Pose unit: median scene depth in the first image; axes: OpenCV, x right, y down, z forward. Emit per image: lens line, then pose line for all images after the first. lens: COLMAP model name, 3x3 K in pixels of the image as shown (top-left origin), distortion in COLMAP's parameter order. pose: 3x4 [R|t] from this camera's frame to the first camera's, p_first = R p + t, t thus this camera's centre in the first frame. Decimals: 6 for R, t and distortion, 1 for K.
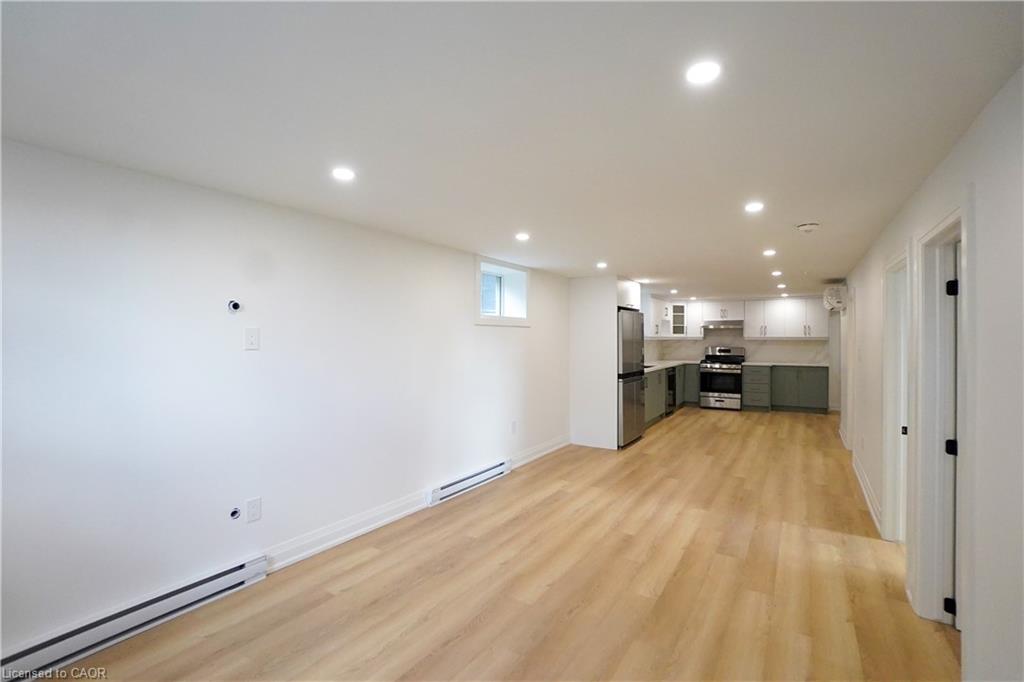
lens RADIAL K [[484.8, 0, 525.1], [0, 484.8, 338.2], [0, 0, 1]] dist [-0.067913, 0.032589]
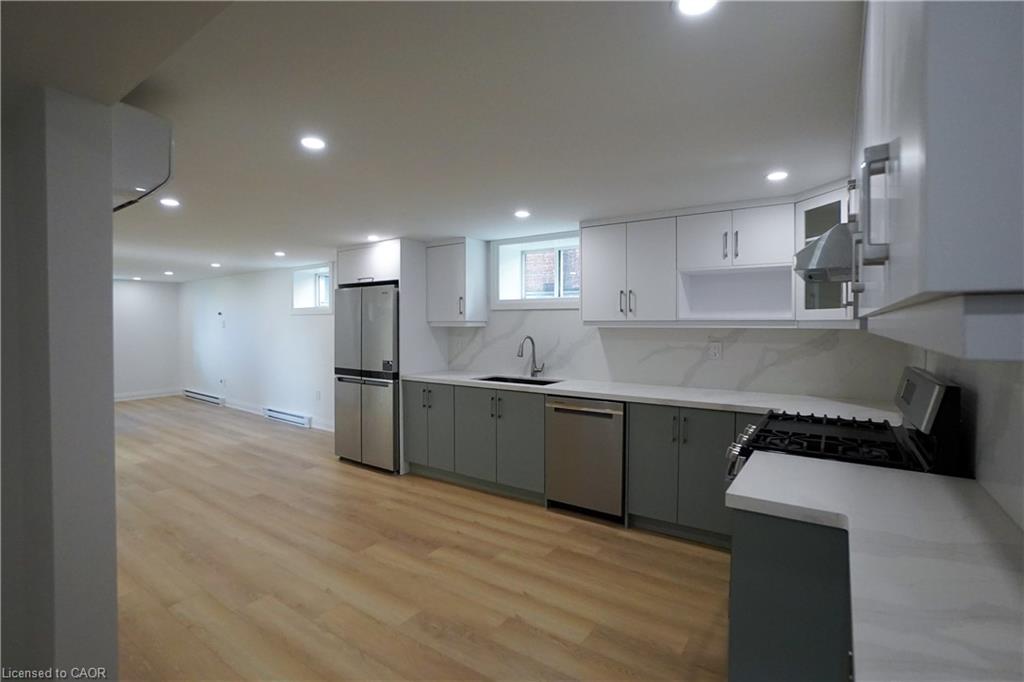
lens RADIAL K [[484.8, 0, 525.1], [0, 484.8, 338.2], [0, 0, 1]] dist [-0.067913, 0.032589]
pose [[-0.094964, 0.028160, -0.995082, 1.327077], [0.002804, 0.999603, 0.028021, -0.001025], [0.995477, -0.000129, -0.095005, 1.885988]]
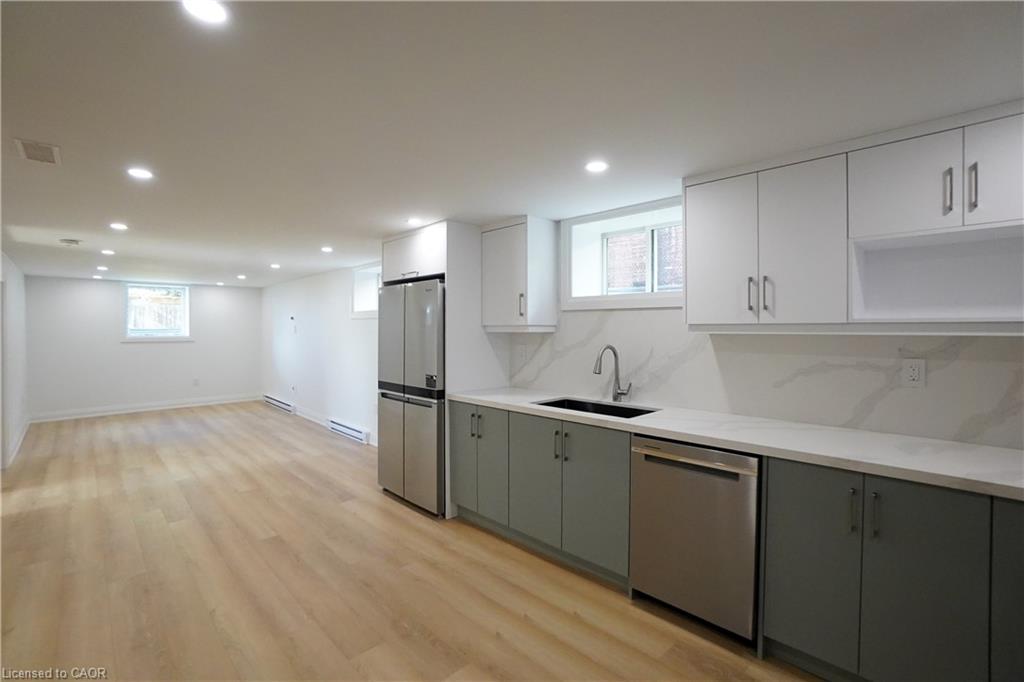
lens RADIAL K [[482.1, 0, 532.5], [0, 482.1, 334.9], [0, 0, 1]] dist [-0.068829, 0.028553]
pose [[-0.270056, 0.012643, -0.962762, 1.082362], [0.004073, 0.999920, 0.011988, -0.002074], [0.962836, -0.000684, -0.270086, 1.882299]]
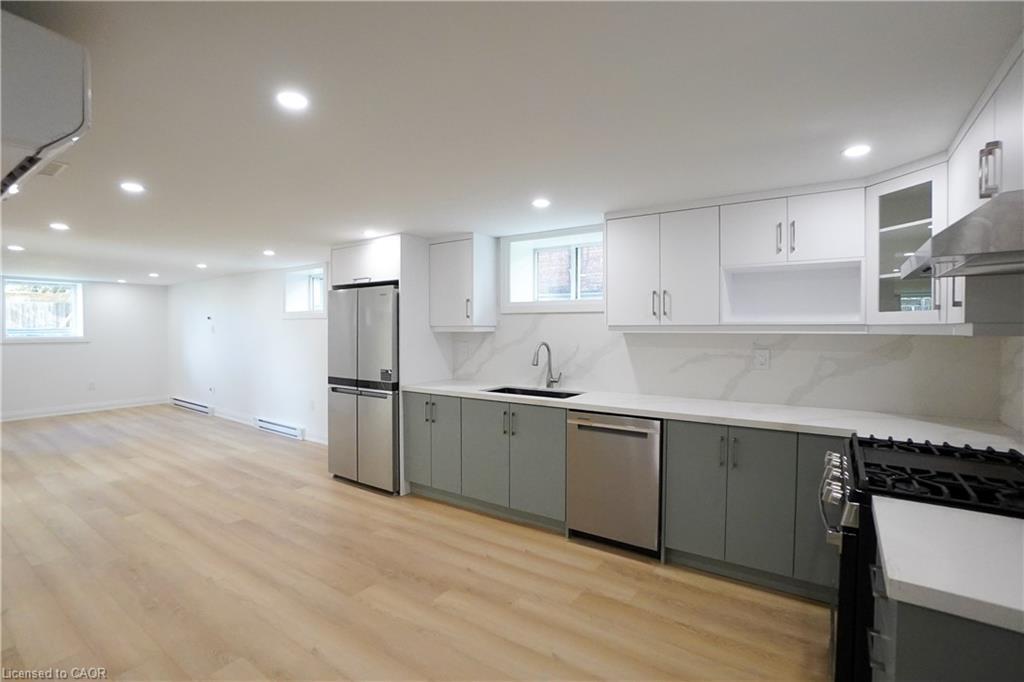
lens RADIAL K [[484.8, 0, 525.1], [0, 484.8, 338.2], [0, 0, 1]] dist [-0.067913, 0.032589]
pose [[-0.091210, 0.018993, -0.995651, 1.235593], [0.003296, 0.999818, 0.018771, -0.001851], [0.995826, -0.001570, -0.091256, 1.848724]]
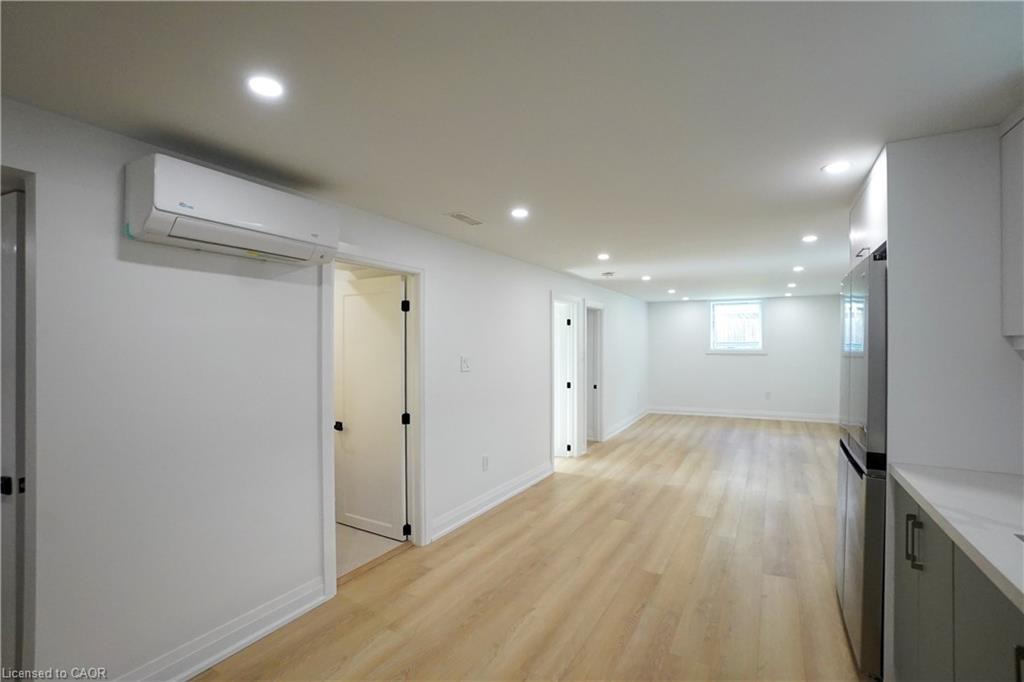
lens RADIAL K [[470.2, 0, 485.3], [0, 470.2, 341.6], [0, 0, 1]] dist [-0.063806, 0.025117]
pose [[-0.999582, 0.000589, 0.028894, 0.715367], [0.000453, 0.999989, -0.004733, -0.003313], [-0.028896, -0.004718, -0.999571, 1.948216]]
